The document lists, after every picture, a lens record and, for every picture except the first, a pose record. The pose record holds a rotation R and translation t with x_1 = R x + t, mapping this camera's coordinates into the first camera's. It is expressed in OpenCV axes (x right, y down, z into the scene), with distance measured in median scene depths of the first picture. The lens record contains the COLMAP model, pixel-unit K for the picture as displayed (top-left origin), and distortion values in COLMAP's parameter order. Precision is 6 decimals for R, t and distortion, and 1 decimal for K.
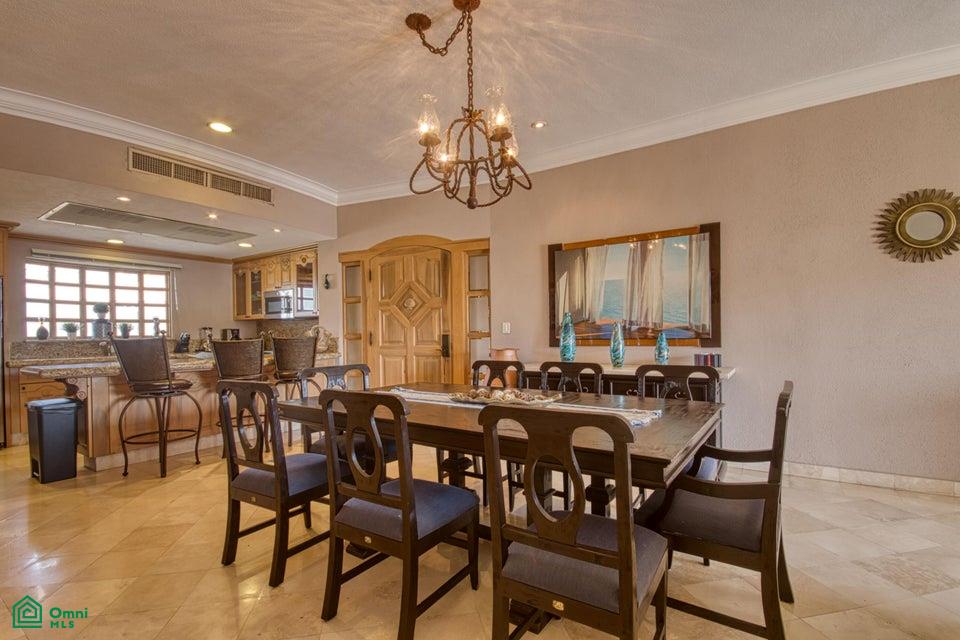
lens RADIAL K [[442.8, 0, 491.2], [0, 442.8, 331.2], [0, 0, 1]] dist [0.000554, -0.010238]
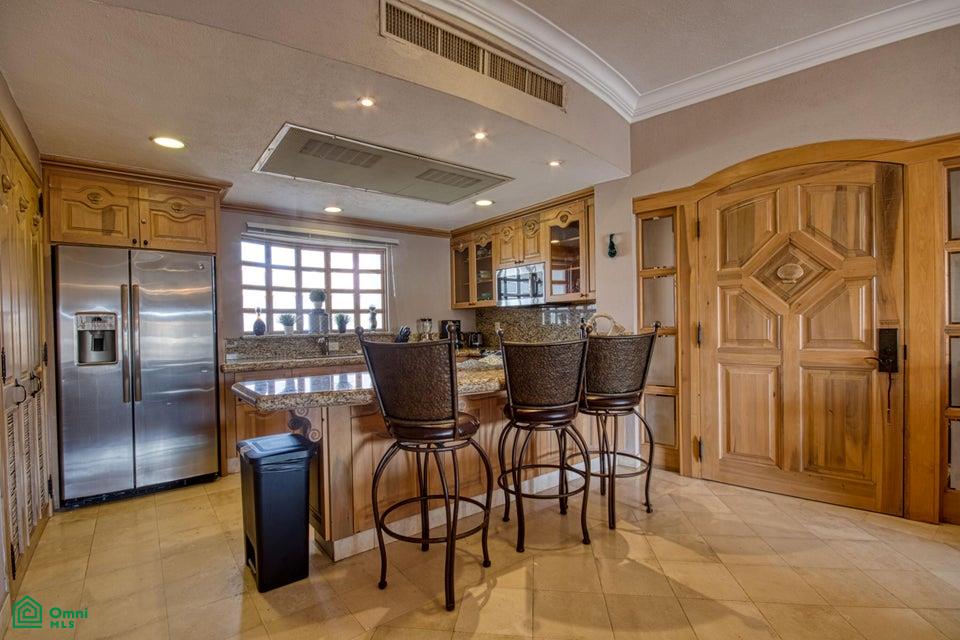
lens RADIAL K [[443.9, 0, 482.1], [0, 443.9, 325.3], [0, 0, 1]] dist [-0.013639, -0.000206]
pose [[0.945433, -0.002978, -0.325802, -0.353078], [0.006287, 0.999939, 0.009104, -0.003601], [0.325755, -0.010655, 0.945394, 0.345682]]
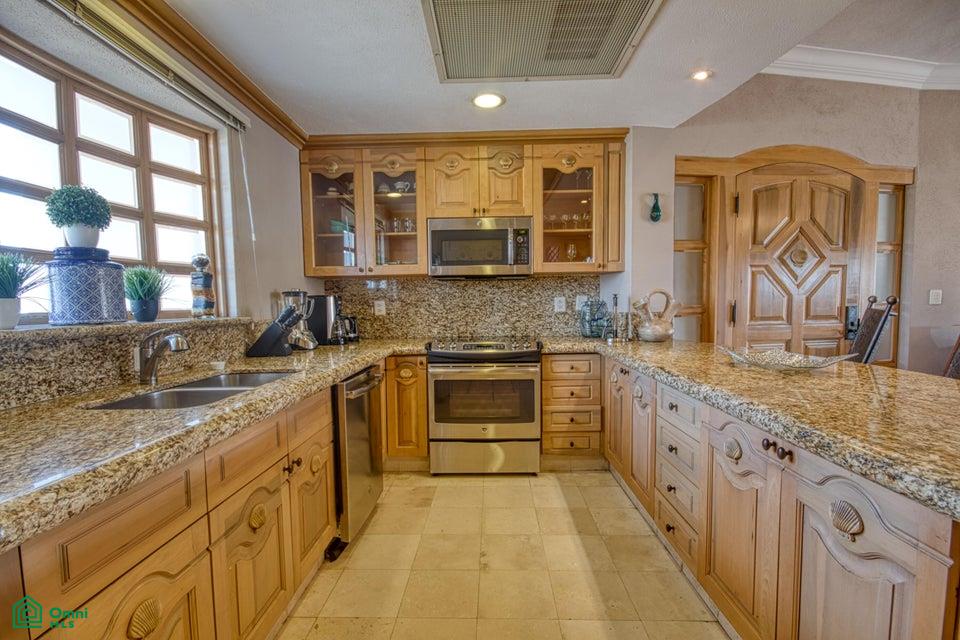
lens RADIAL K [[452.6, 0, 481.6], [0, 452.6, 320.6], [0, 0, 1]] dist [-0.000194, -0.000110]
pose [[0.851515, -0.017122, 0.524051, -0.865820], [-0.000261, 0.999453, 0.033078, 0.006510], [-0.524330, -0.028303, 0.851044, 0.668437]]
